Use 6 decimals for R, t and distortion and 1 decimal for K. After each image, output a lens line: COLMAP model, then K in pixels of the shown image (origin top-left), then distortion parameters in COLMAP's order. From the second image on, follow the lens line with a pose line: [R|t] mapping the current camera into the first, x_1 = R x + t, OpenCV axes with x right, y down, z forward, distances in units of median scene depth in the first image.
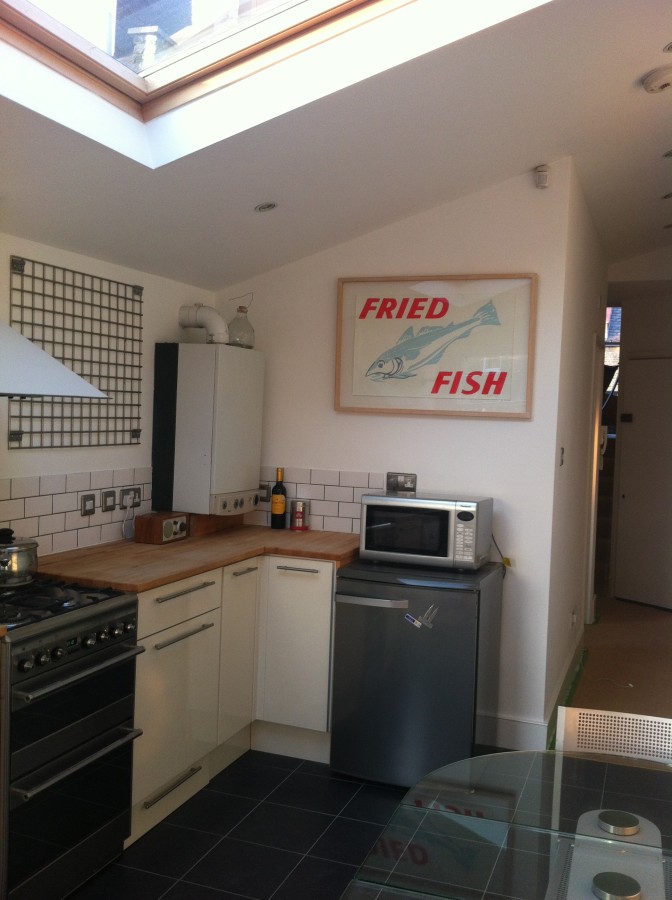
lens RADIAL K [[881.3, 0, 359.6], [0, 881.3, 448.3], [0, 0, 1]] dist [0.143784, -0.567896]
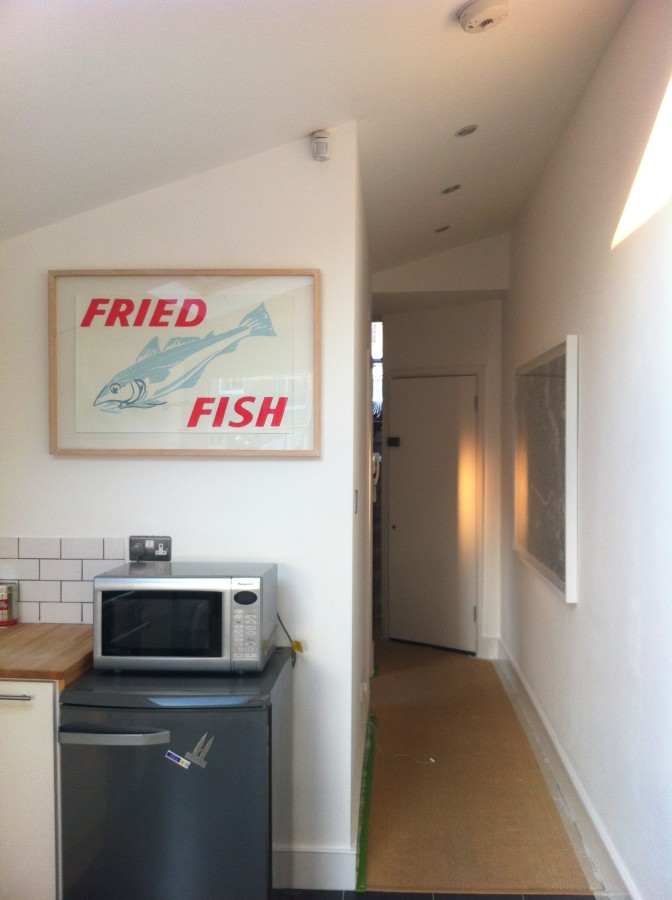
lens RADIAL K [[881.3, 0, 359.6], [0, 881.3, 448.3], [0, 0, 1]] dist [0.143784, -0.567896]
pose [[0.956638, -0.035722, 0.289079, 0.003698], [0.042025, 0.998994, -0.015624, -0.026929], [-0.288230, 0.027095, 0.957178, 0.248228]]
